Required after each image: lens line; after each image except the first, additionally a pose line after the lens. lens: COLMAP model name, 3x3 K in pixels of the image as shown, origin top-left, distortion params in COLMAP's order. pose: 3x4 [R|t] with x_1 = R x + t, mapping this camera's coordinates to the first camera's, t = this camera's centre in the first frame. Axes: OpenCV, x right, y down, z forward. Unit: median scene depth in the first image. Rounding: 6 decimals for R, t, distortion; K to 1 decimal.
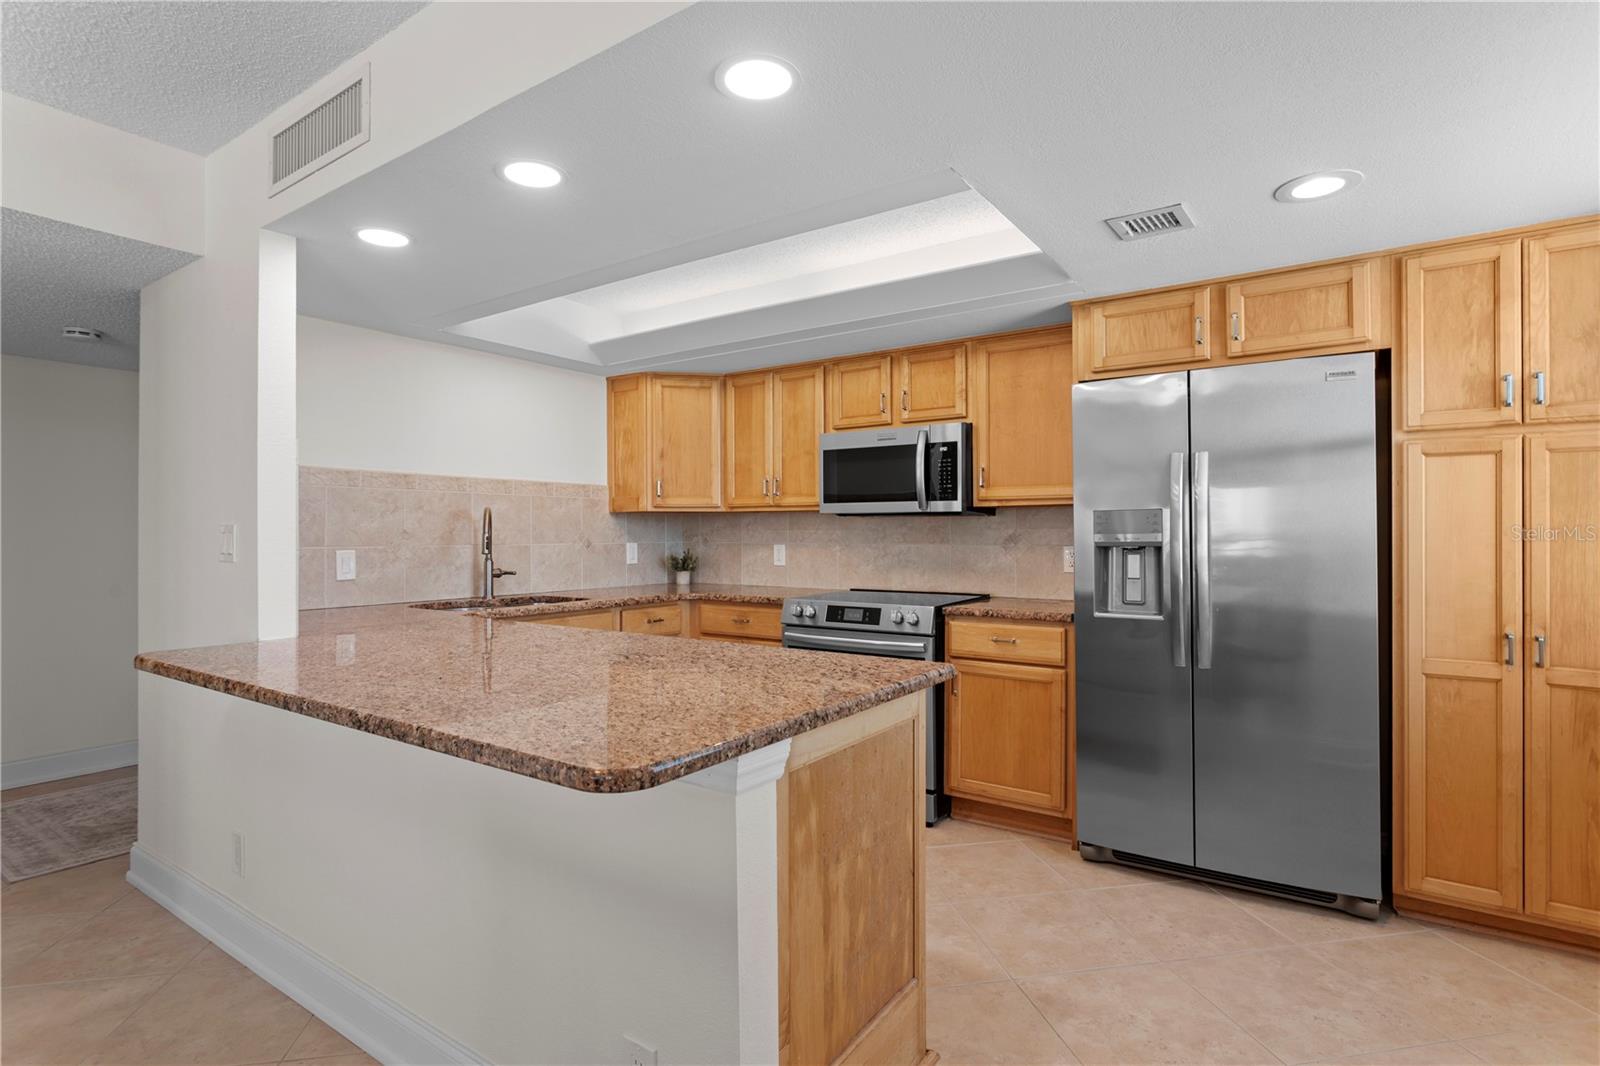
lens RADIAL K [[792.3, 0, 794.7], [0, 792.3, 527.5], [0, 0, 1]] dist [-0.012780, 0.004896]
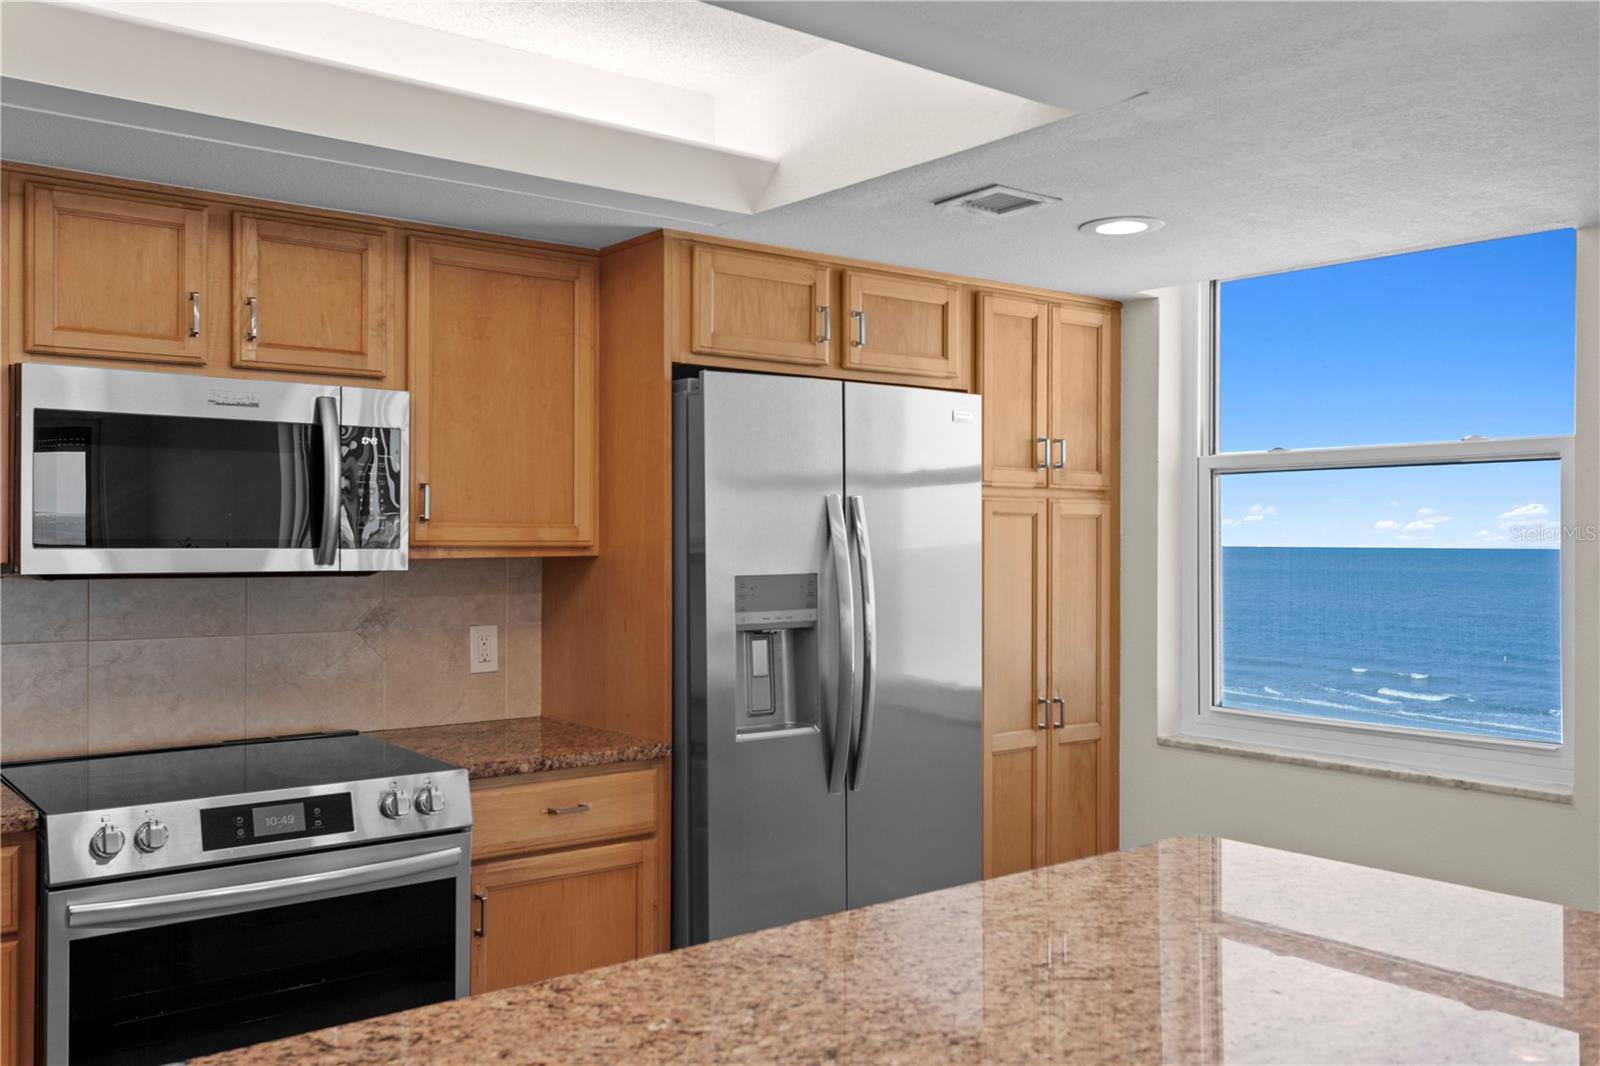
lens RADIAL K [[1375.8, 0, 815.2], [0, 1375.8, 534.6], [0, 0, 1]] dist [0.027951, -0.024545]
pose [[0.287059, 0.004538, 0.957902, -0.538445], [-0.007849, 0.999966, -0.002385, -0.042102], [-0.957881, -0.006834, 0.287085, 0.497352]]
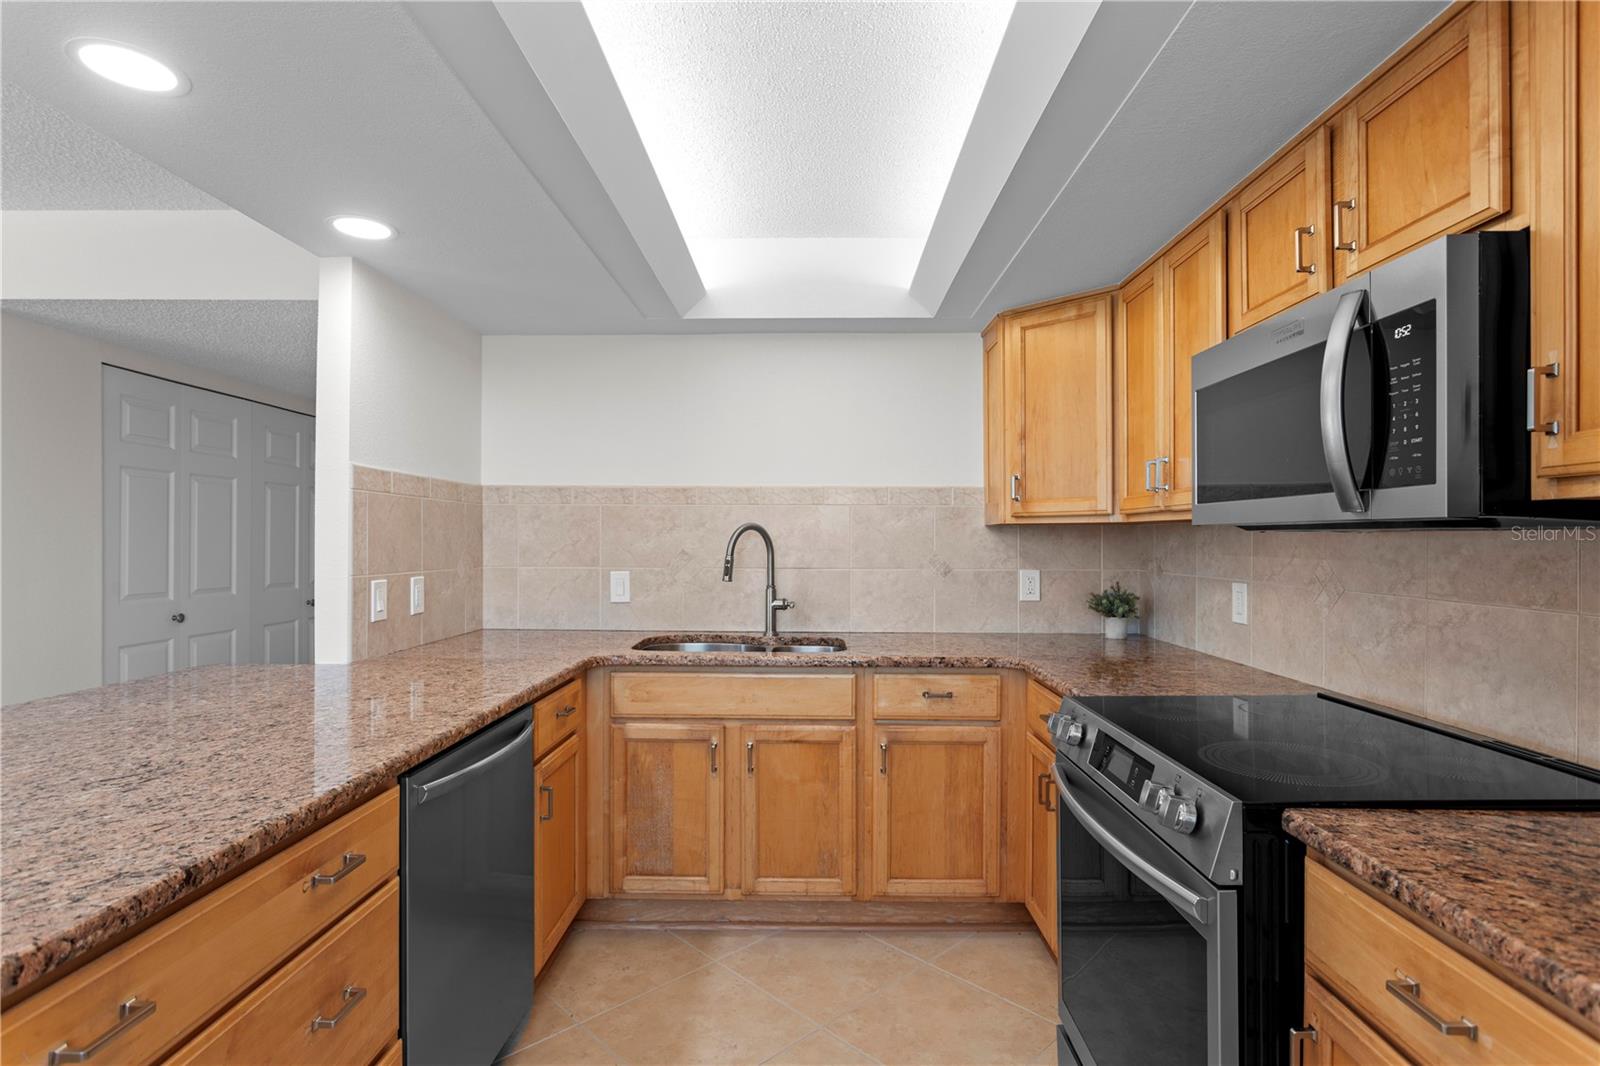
lens RADIAL K [[792.3, 0, 792.8], [0, 792.3, 538.7], [0, 0, 1]] dist [-0.012780, 0.004896]
pose [[0.545465, 0.002989, -0.838128, 0.326534], [0.001129, 0.999990, 0.004301, -0.013367], [0.838133, -0.003293, 0.545457, 0.599804]]
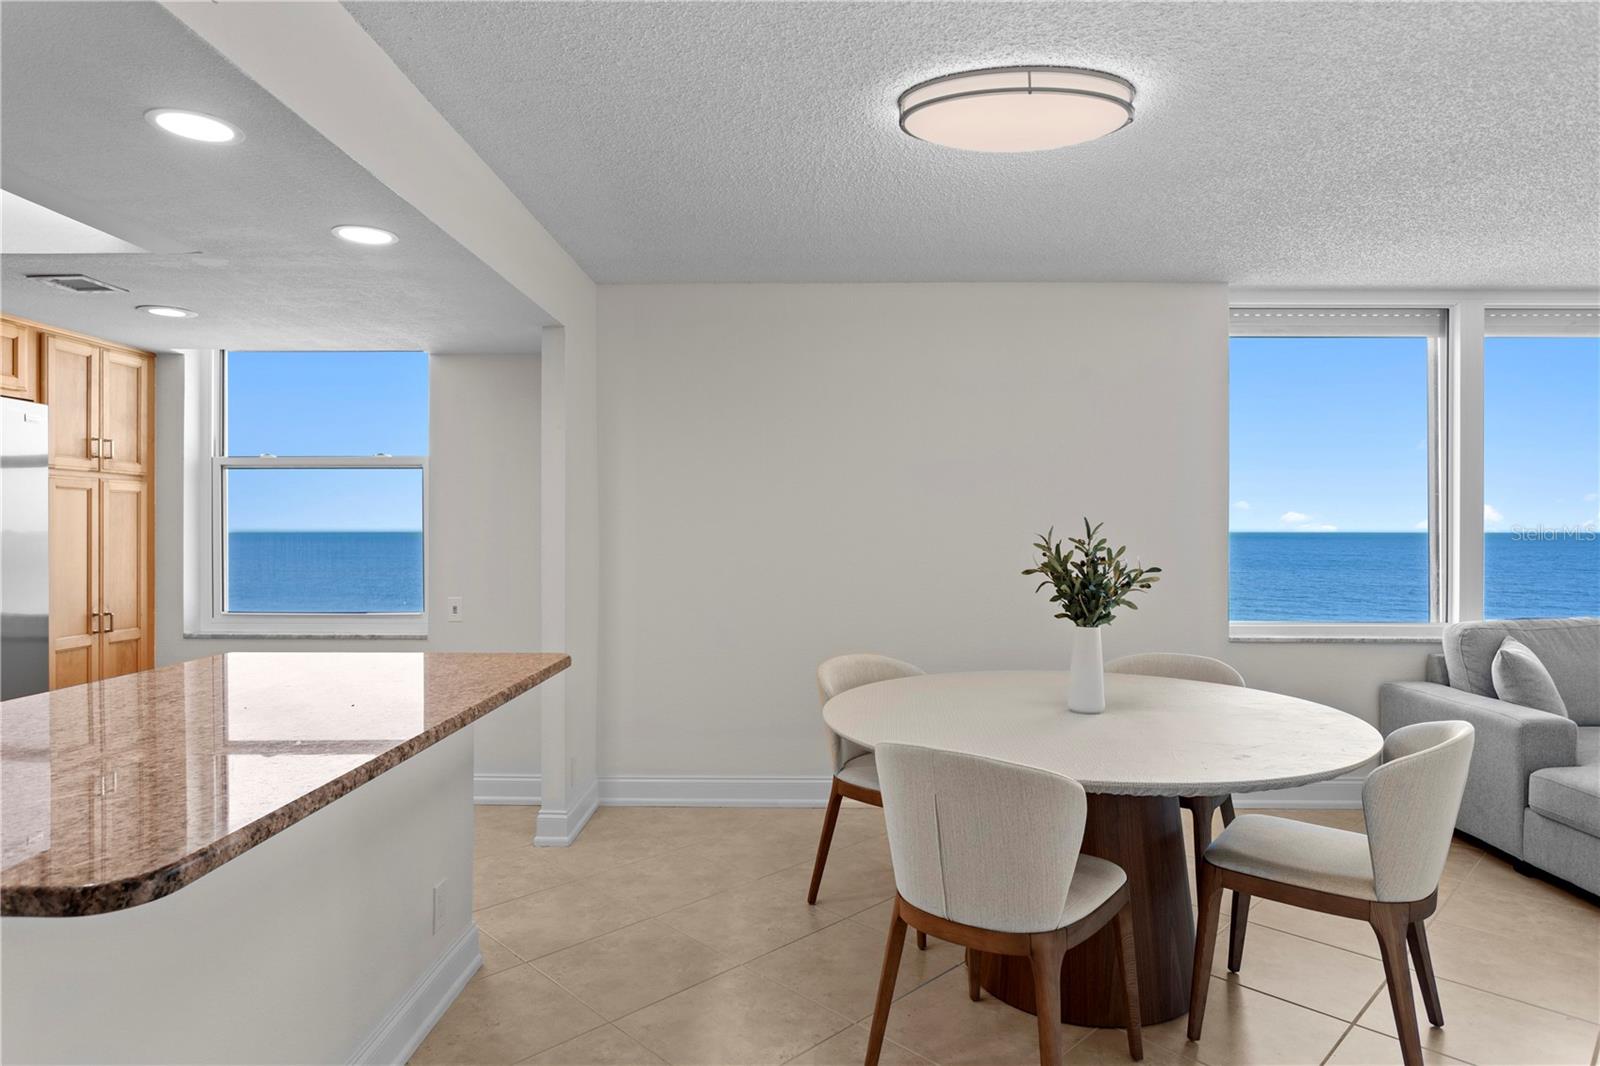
lens RADIAL K [[902.9, 0, 807.4], [0, 902.9, 531.4], [0, 0, 1]] dist [-0.022812, 0.004754]
pose [[-0.555787, -0.003367, 0.831318, -0.787539], [-0.006568, 0.999978, -0.000342, -0.016978], [-0.831299, -0.005650, -0.555797, 0.525013]]
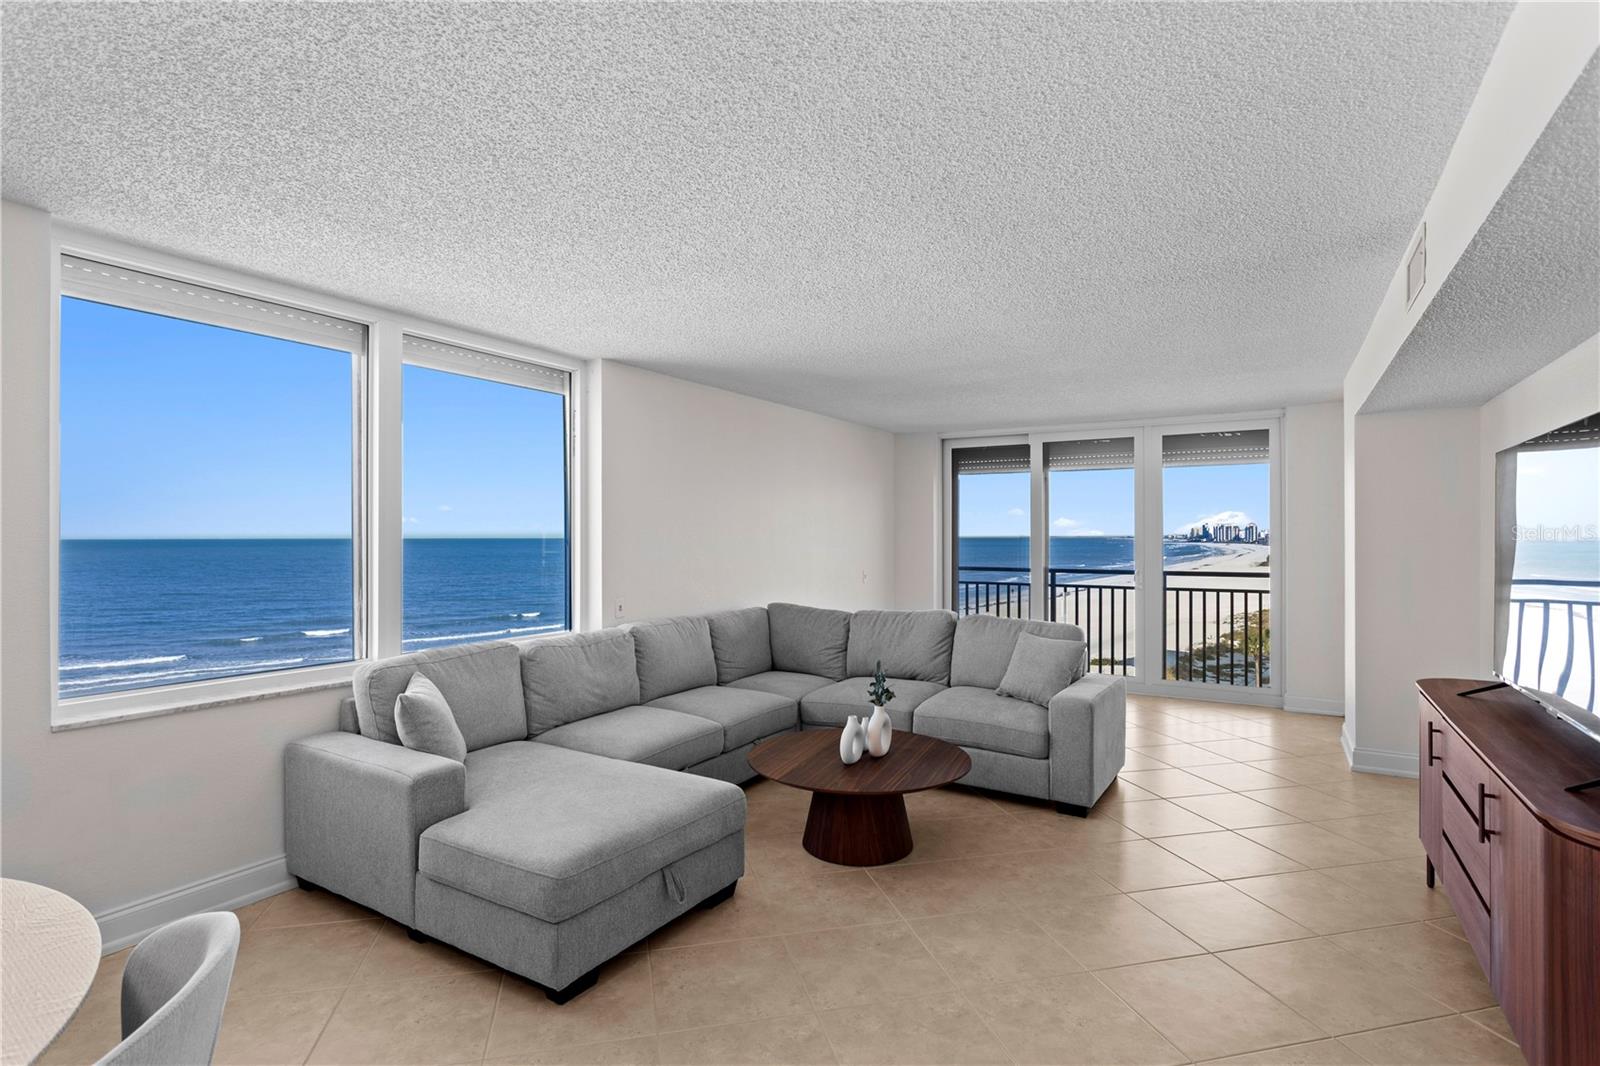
lens RADIAL K [[792.3, 0, 797.9], [0, 792.3, 528.6], [0, 0, 1]] dist [-0.012780, 0.004896]
pose [[-0.998349, -0.000625, -0.057432, -0.754218], [0.000247, 0.999885, -0.015179, -0.049356], [0.057435, -0.015168, -0.998234, 0.172488]]
